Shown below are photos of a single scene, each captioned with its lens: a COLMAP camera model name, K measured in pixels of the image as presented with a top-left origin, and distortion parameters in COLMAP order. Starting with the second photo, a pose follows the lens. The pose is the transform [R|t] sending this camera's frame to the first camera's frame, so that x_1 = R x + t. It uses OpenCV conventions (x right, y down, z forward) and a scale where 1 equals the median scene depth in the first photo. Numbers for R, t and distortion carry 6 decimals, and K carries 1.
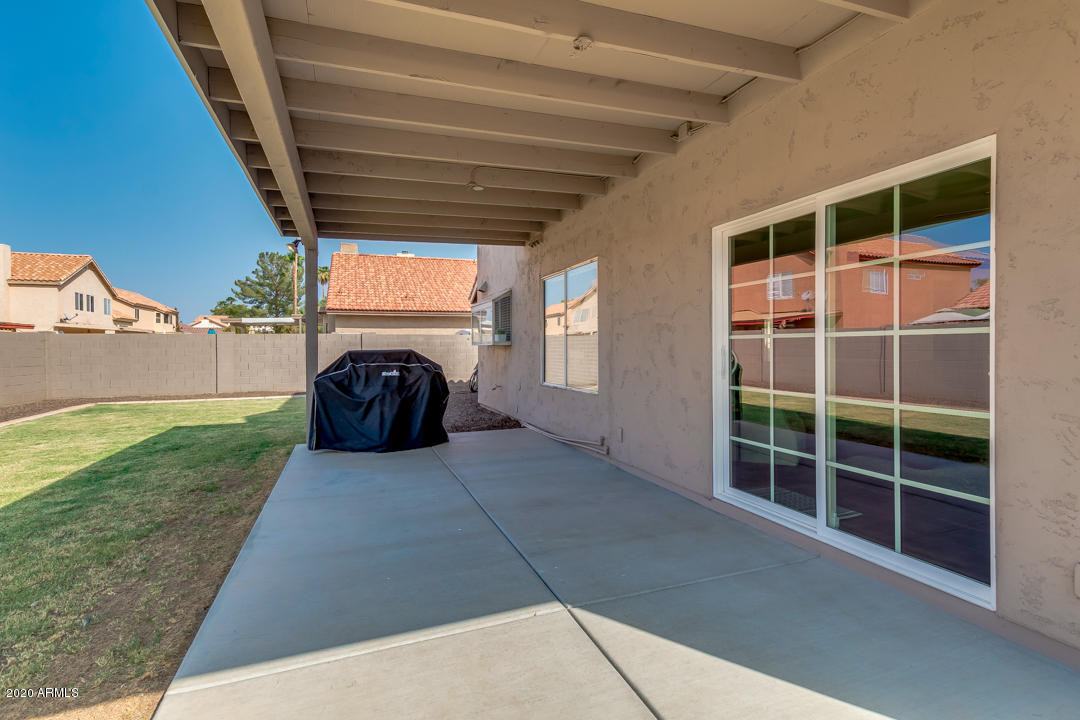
lens RADIAL K [[518.5, 0, 540.8], [0, 518.5, 353.1], [0, 0, 1]] dist [0.003055, 0.000142]
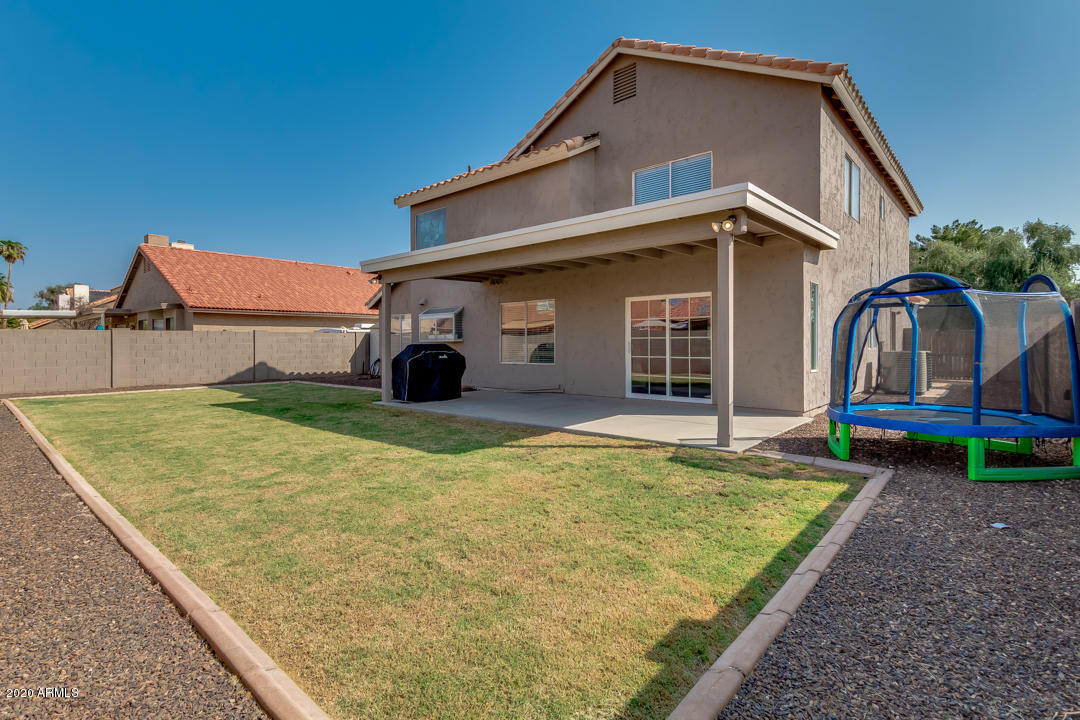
lens RADIAL K [[518.5, 0, 539.4], [0, 518.5, 350.3], [0, 0, 1]] dist [0.003055, 0.000142]
pose [[0.882964, -0.007005, 0.469388, -0.090232], [0.006908, 0.999974, 0.001929, 0.001638], [-0.469389, 0.001539, 0.882990, -0.079314]]
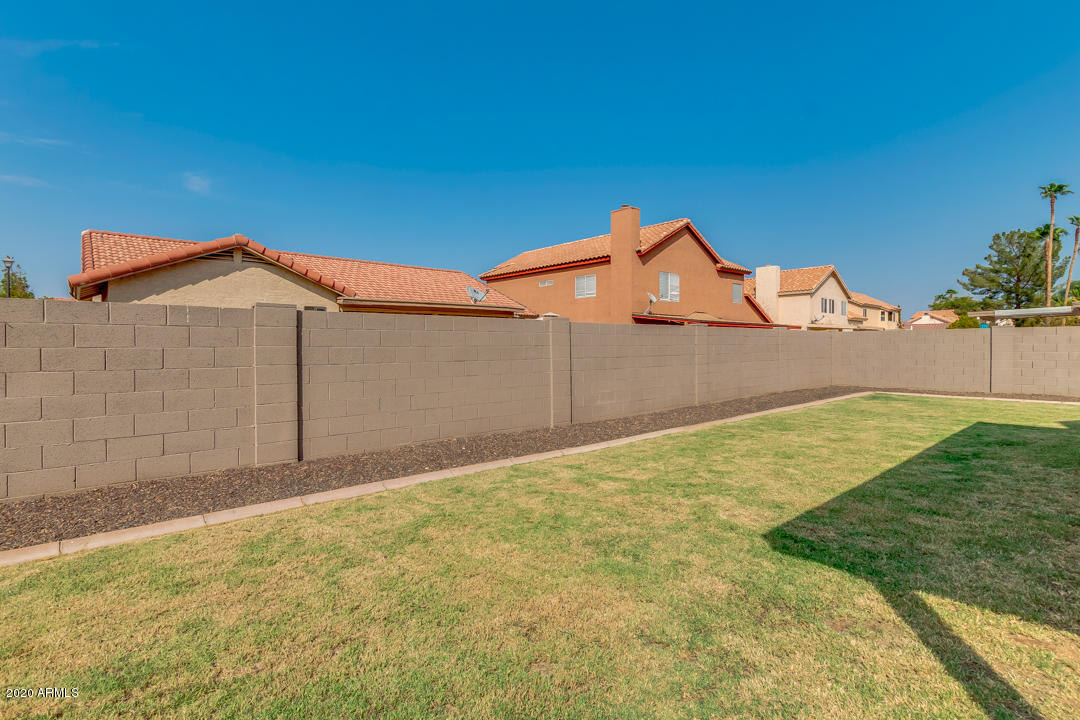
lens RADIAL K [[518.5, 0, 540.9], [0, 518.5, 353.4], [0, 0, 1]] dist [0.003055, 0.000142]
pose [[0.362237, 0.016806, -0.931935, -0.012514], [-0.011158, 0.999844, 0.013694, 0.000889], [0.932019, 0.005438, 0.362368, -0.022425]]
